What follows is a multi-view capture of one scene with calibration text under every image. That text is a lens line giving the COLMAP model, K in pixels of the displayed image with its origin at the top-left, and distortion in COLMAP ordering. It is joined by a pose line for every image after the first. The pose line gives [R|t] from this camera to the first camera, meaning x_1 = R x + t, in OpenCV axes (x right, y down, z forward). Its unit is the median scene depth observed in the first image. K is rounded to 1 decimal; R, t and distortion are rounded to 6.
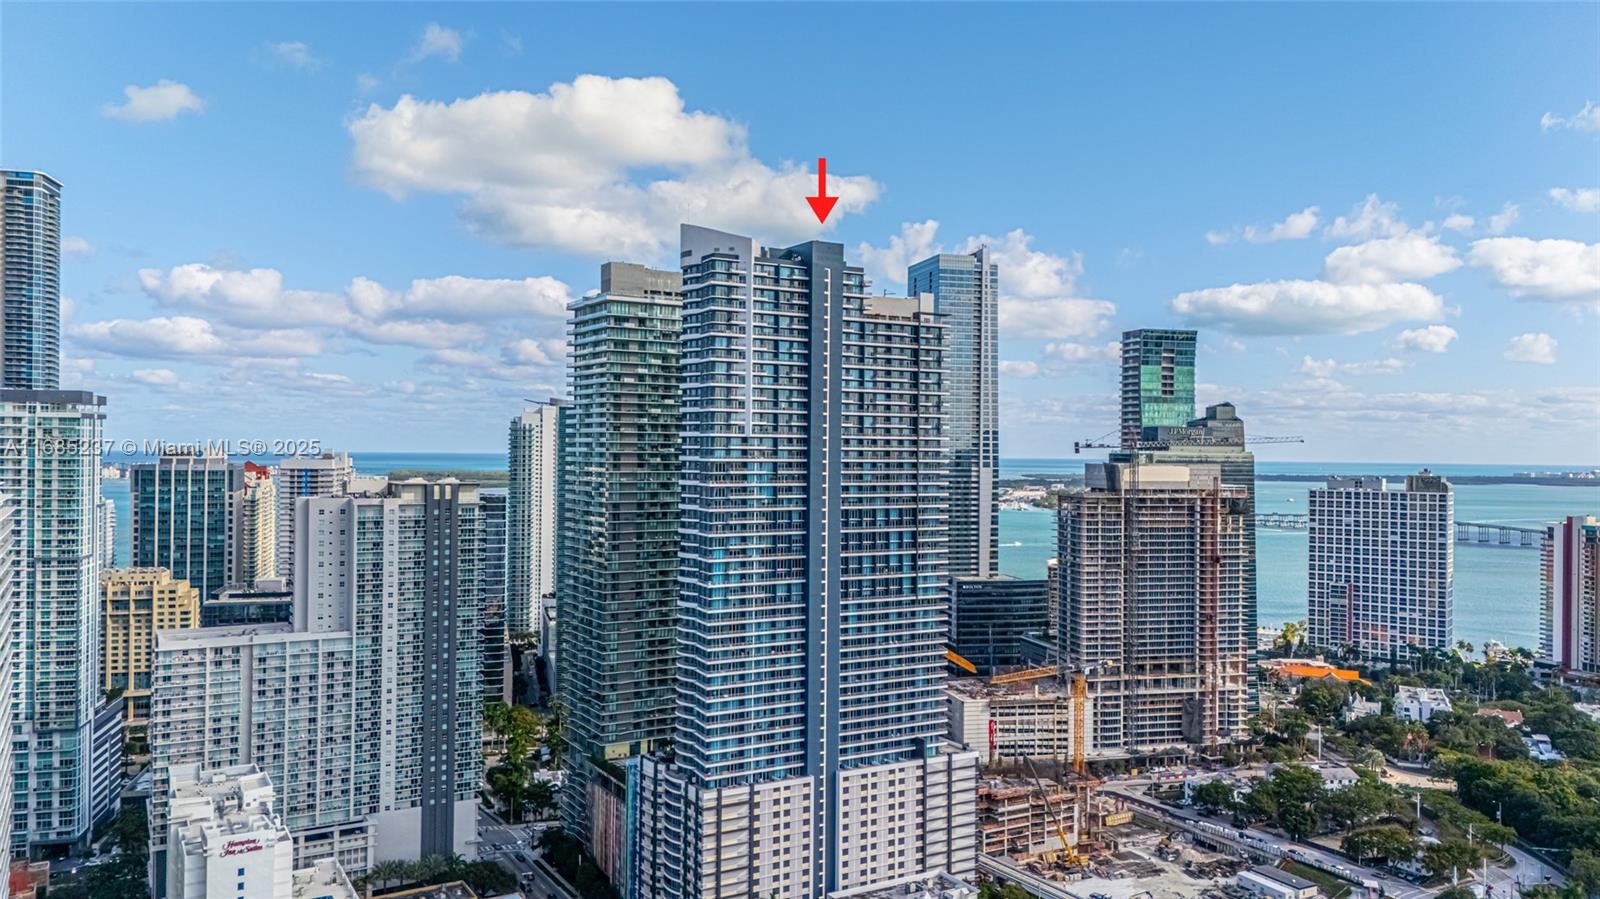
lens RADIAL K [[1174.0, 0, 805.9], [0, 1174.0, 451.9], [0, 0, 1]] dist [0.073077, -0.068786]
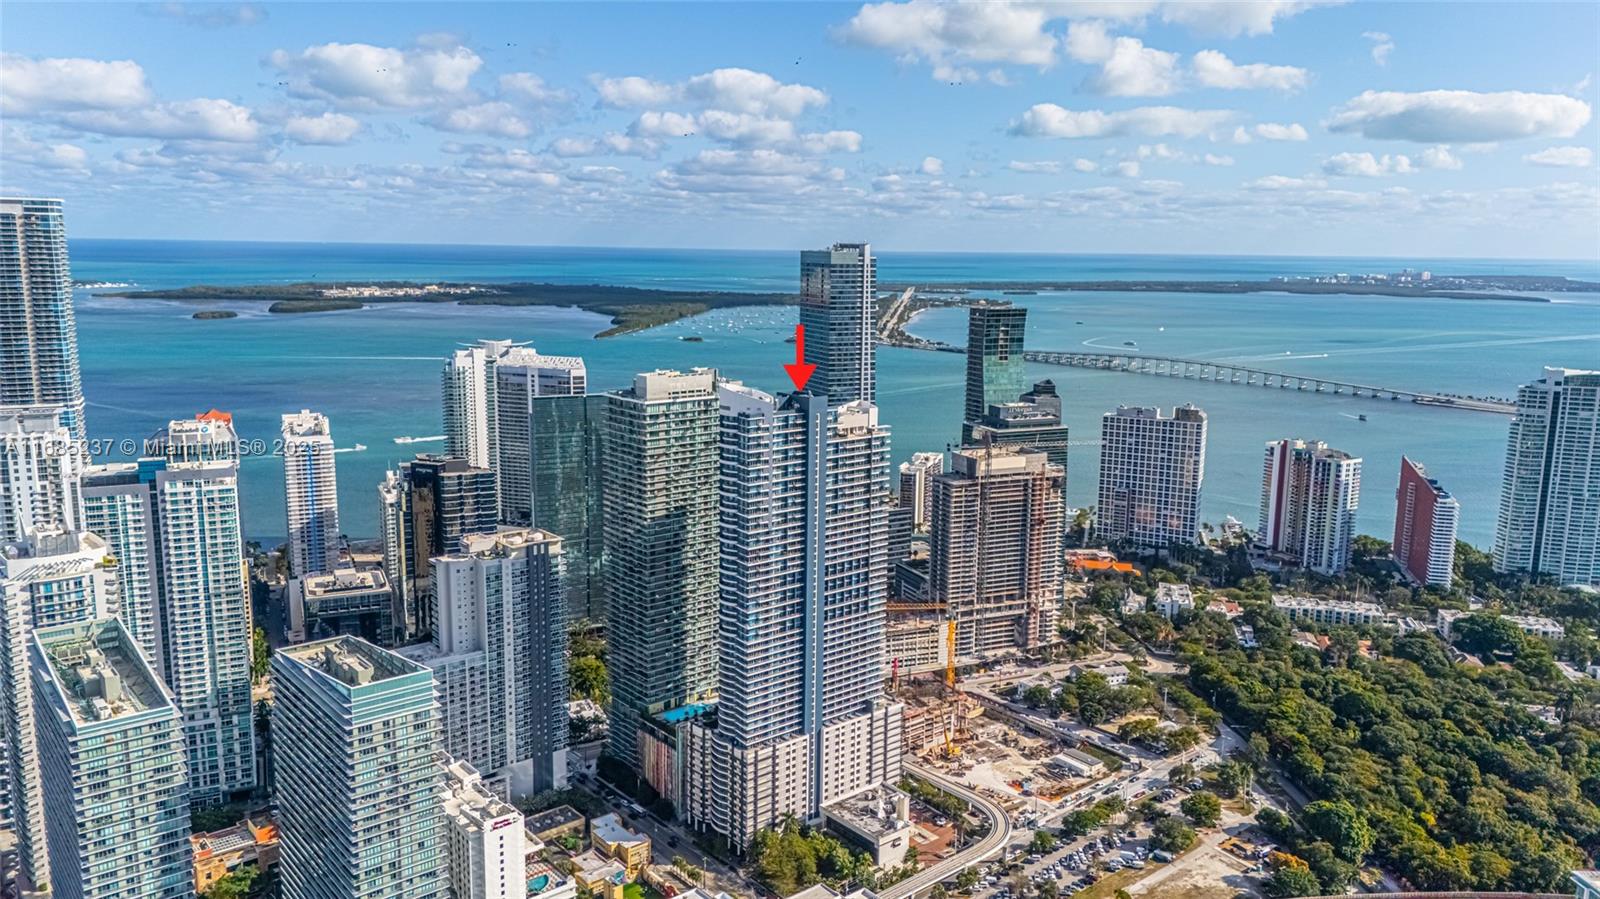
lens RADIAL K [[1174.0, 0, 805.9], [0, 1174.0, 451.9], [0, 0, 1]] dist [0.073077, -0.068786]
pose [[0.986642, -0.025515, 0.160891, -0.194548], [-0.003324, 0.984299, 0.176480, -0.303404], [-0.162868, -0.174657, 0.971066, -0.376369]]
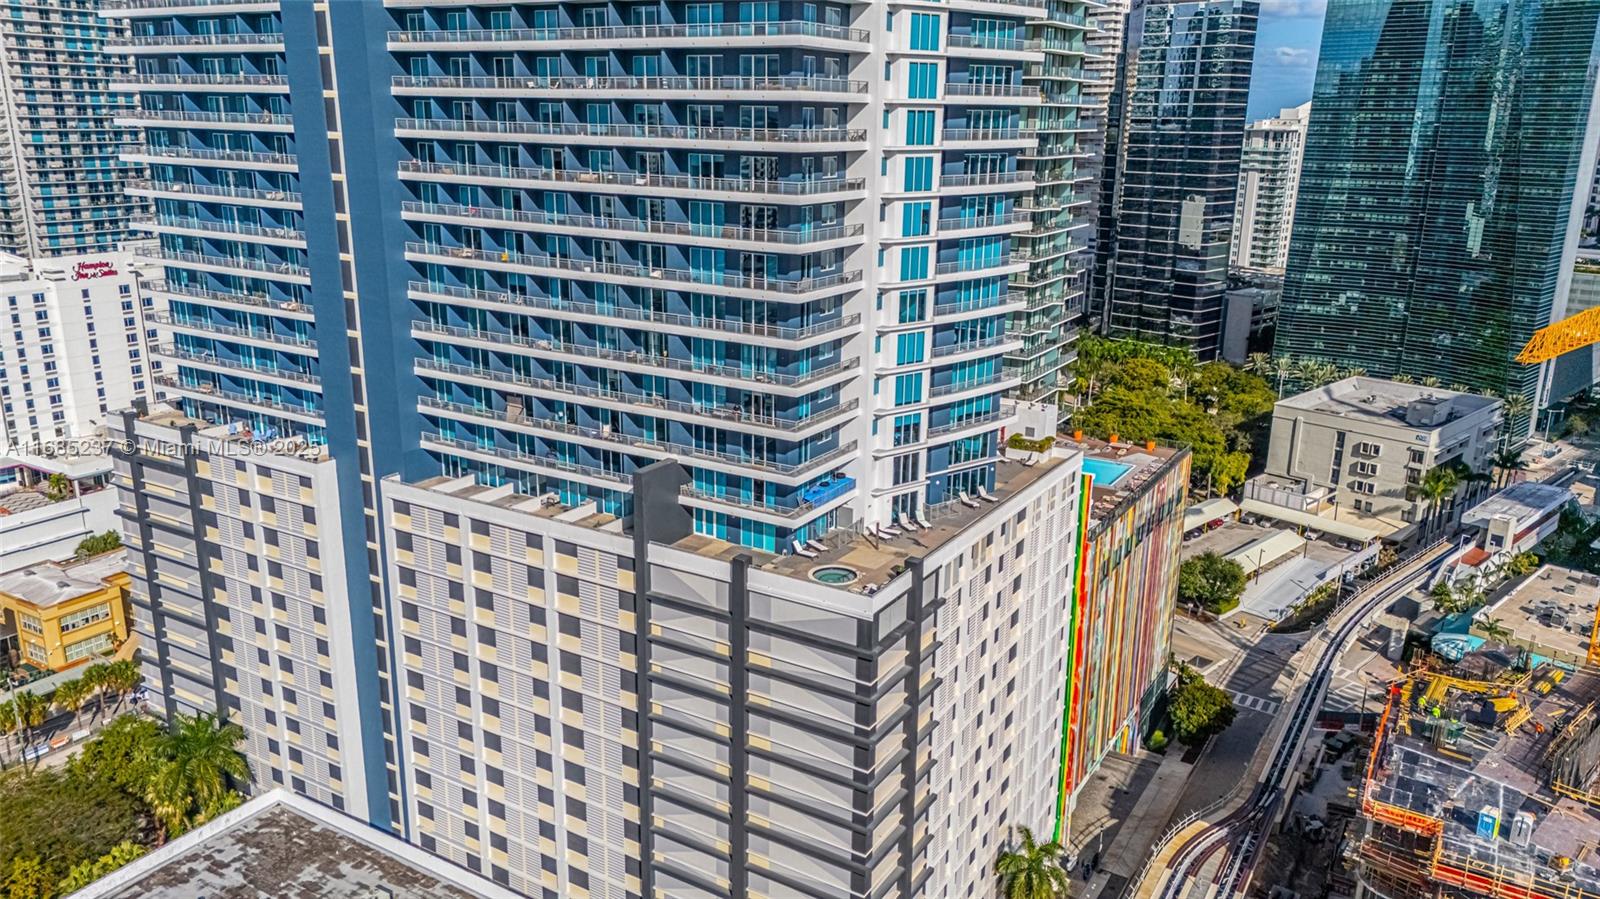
lens RADIAL K [[1174.0, 0, 805.9], [0, 1174.0, 451.9], [0, 0, 1]] dist [0.073077, -0.068786]
pose [[0.470450, 0.237510, -0.849862, 0.286142], [-0.010874, 0.964584, 0.263552, 0.146385], [0.882360, -0.114747, 0.456371, 0.780214]]
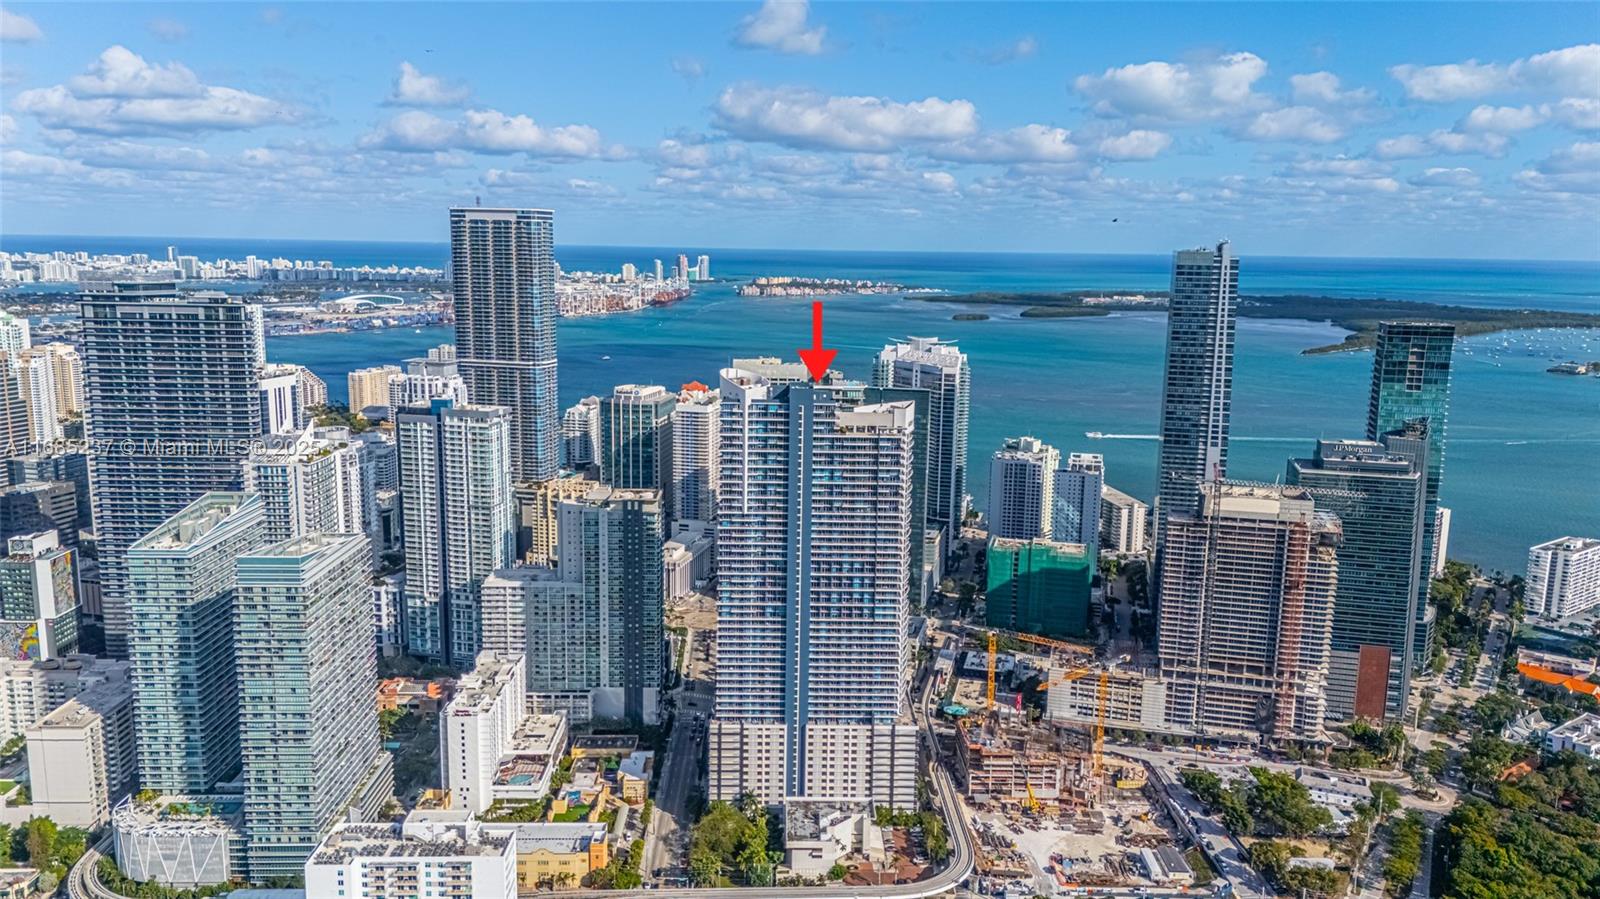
lens RADIAL K [[1174.0, 0, 805.9], [0, 1174.0, 451.9], [0, 0, 1]] dist [0.073077, -0.068786]
pose [[0.870917, 0.091780, -0.482784, 0.611612], [-0.009316, 0.985312, 0.170507, -0.287130], [0.491342, -0.144000, 0.858980, -0.236435]]
